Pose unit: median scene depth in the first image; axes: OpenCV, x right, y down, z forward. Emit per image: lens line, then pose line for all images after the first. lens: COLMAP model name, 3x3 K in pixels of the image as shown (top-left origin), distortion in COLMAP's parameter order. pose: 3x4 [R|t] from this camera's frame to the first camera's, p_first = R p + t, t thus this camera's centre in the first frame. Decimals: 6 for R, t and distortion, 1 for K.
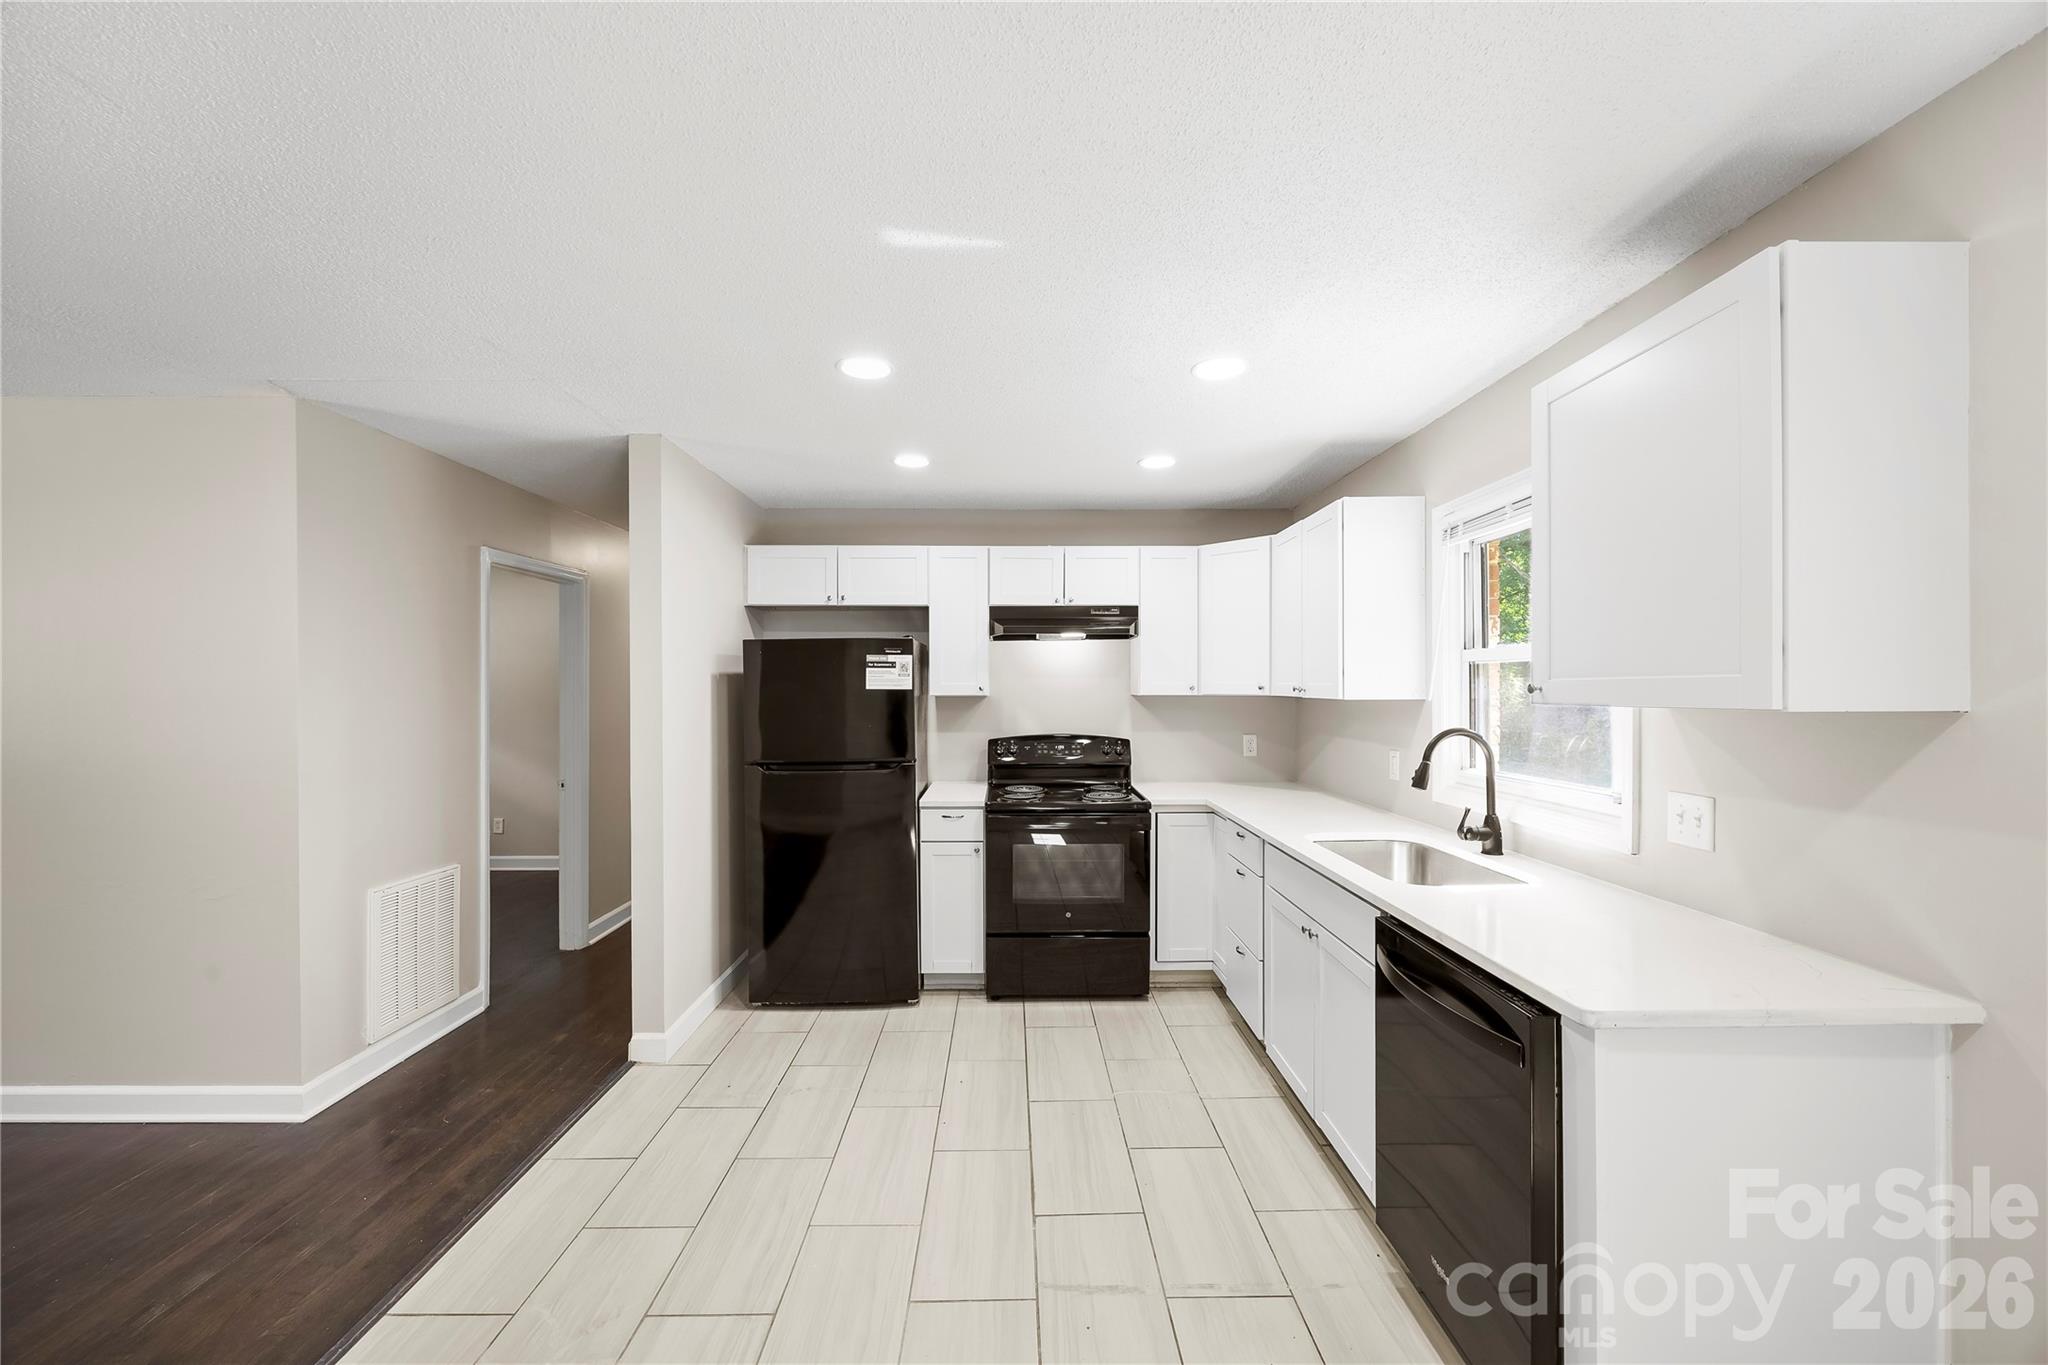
lens RADIAL K [[794.4, 0, 1026.0], [0, 794.4, 696.2], [0, 0, 1]] dist [-0.000271, 0.000132]
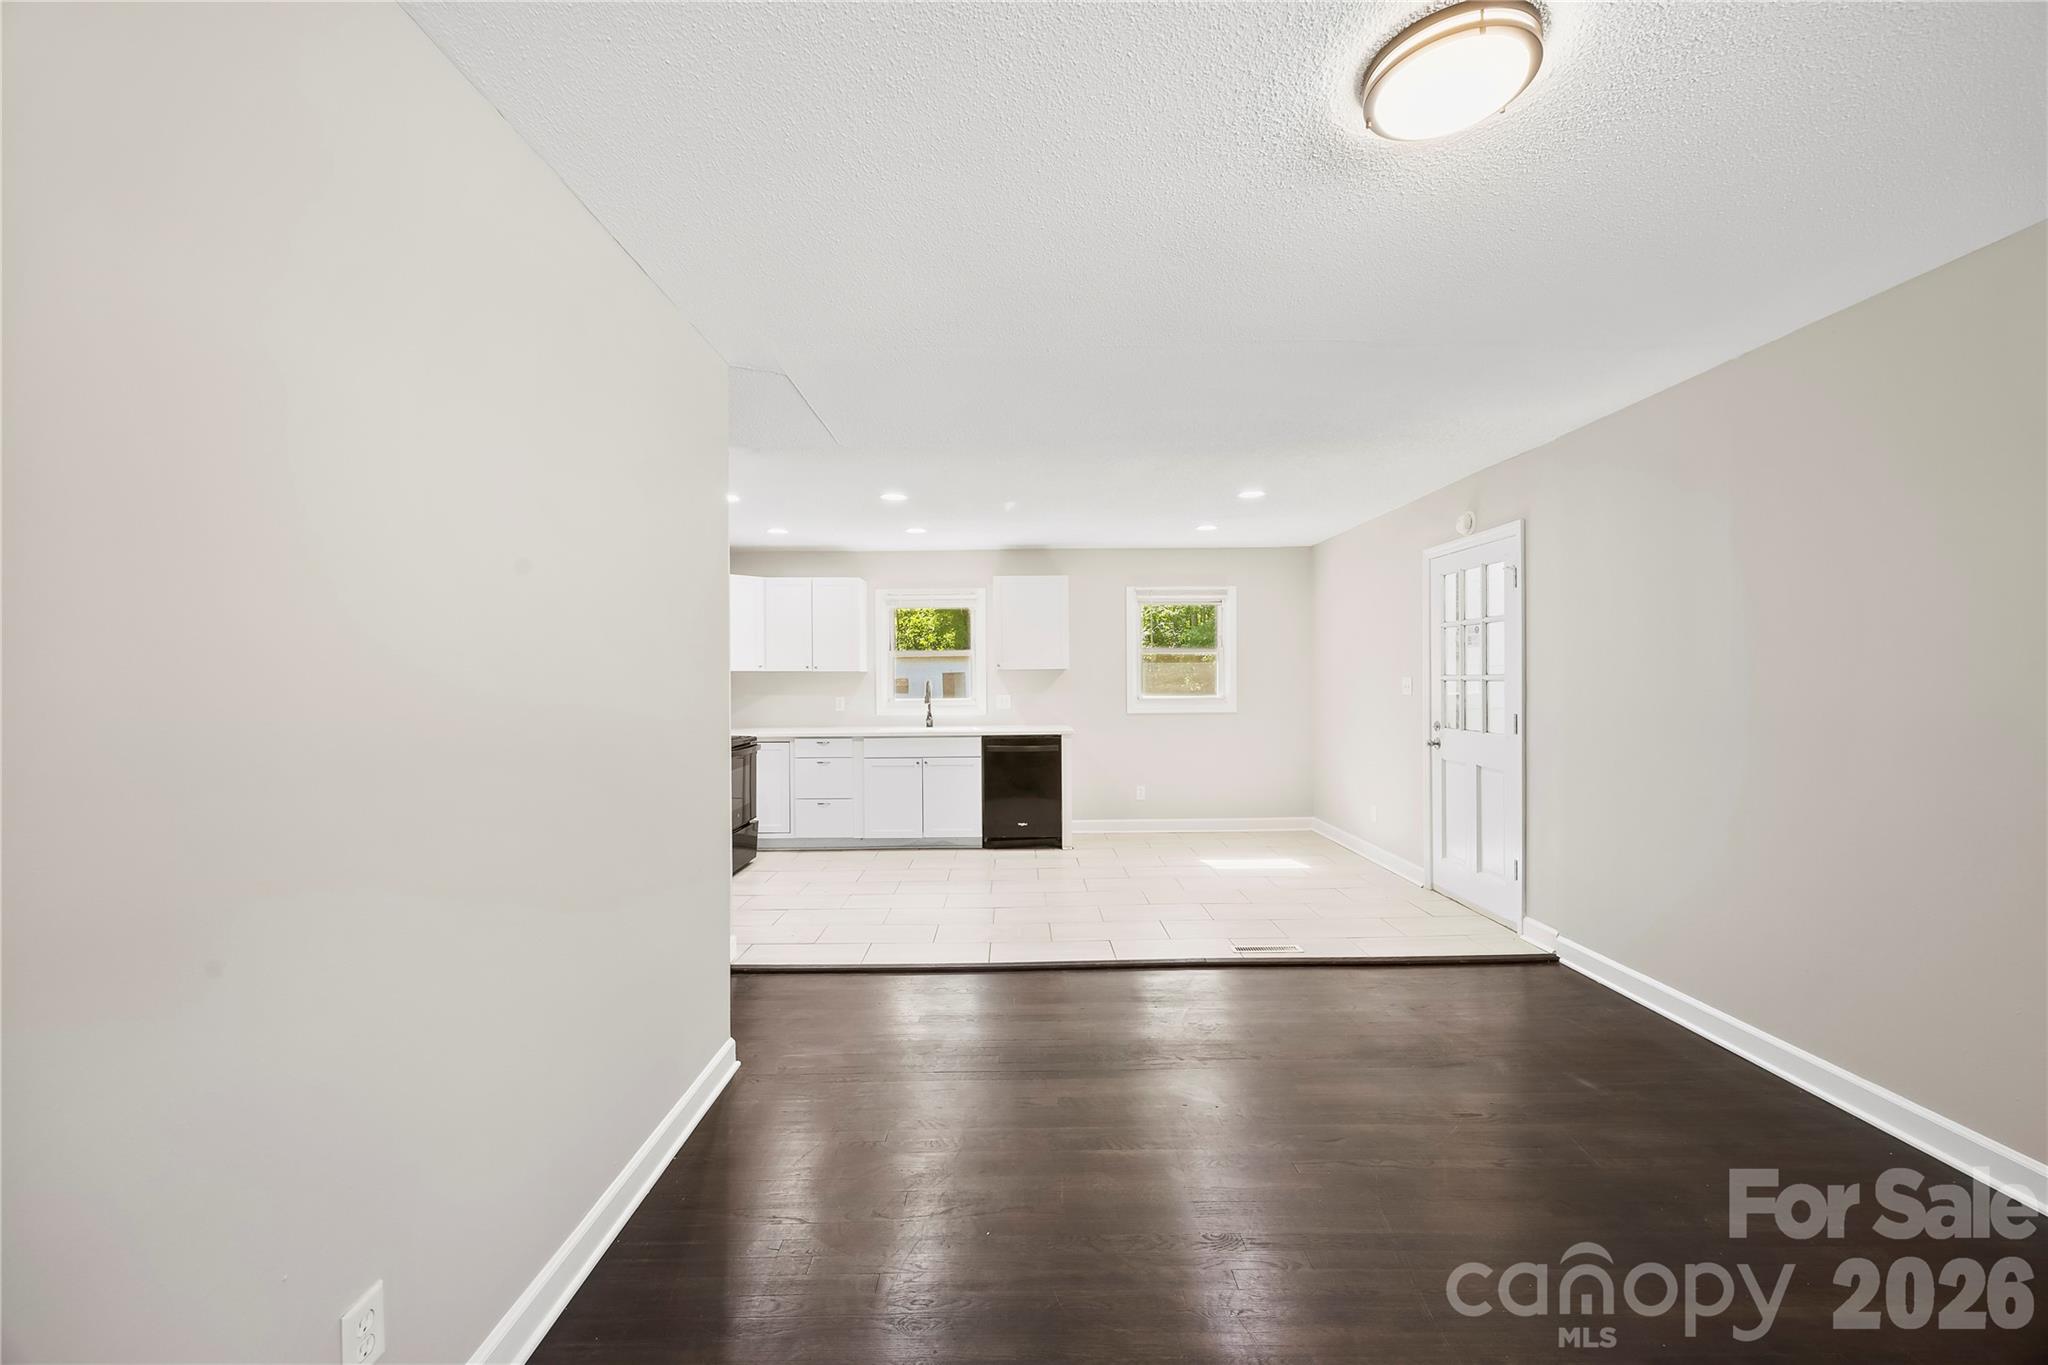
lens RADIAL K [[789.2, 0, 1024.0], [0, 789.2, 682.5], [0, 0, 1]] dist [-0.000360, 0.000041]
pose [[-0.005717, -0.003465, 0.999978, -1.473439], [0.016721, 0.999854, 0.003560, 0.028621], [-0.999844, 0.016741, -0.005659, 0.480091]]
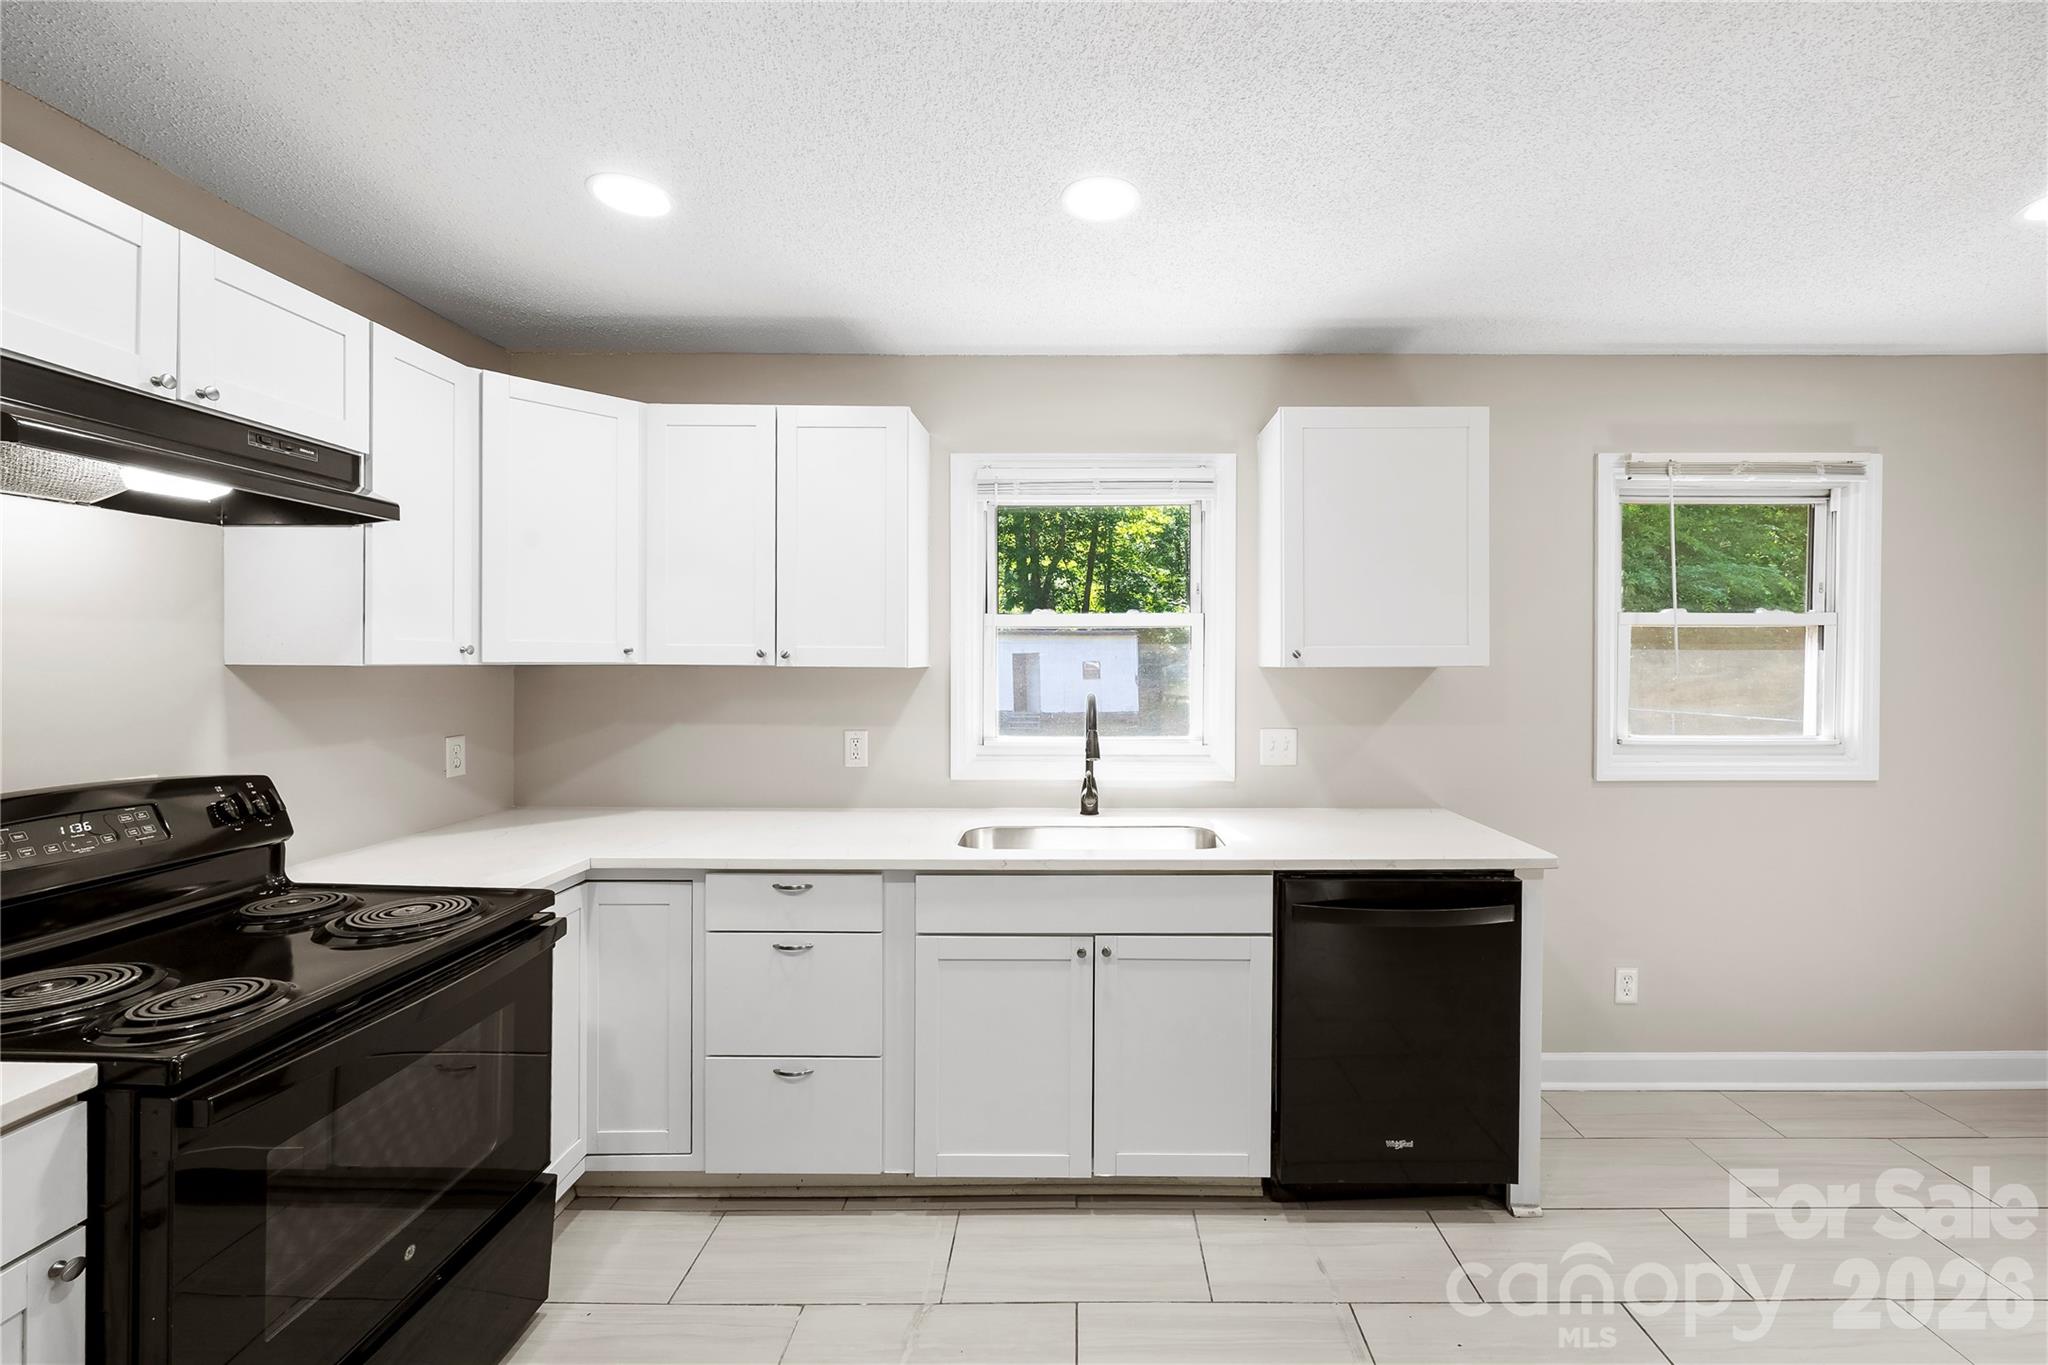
lens RADIAL K [[803.9, 0, 1073.7], [0, 803.9, 668.6], [0, 0, 1]] dist [-0.000474, -0.000335]
pose [[0.016526, -0.008433, 0.999828, -0.323826], [0.007457, 0.999938, 0.008311, -0.000282], [-0.999836, 0.007318, 0.016588, 0.697445]]
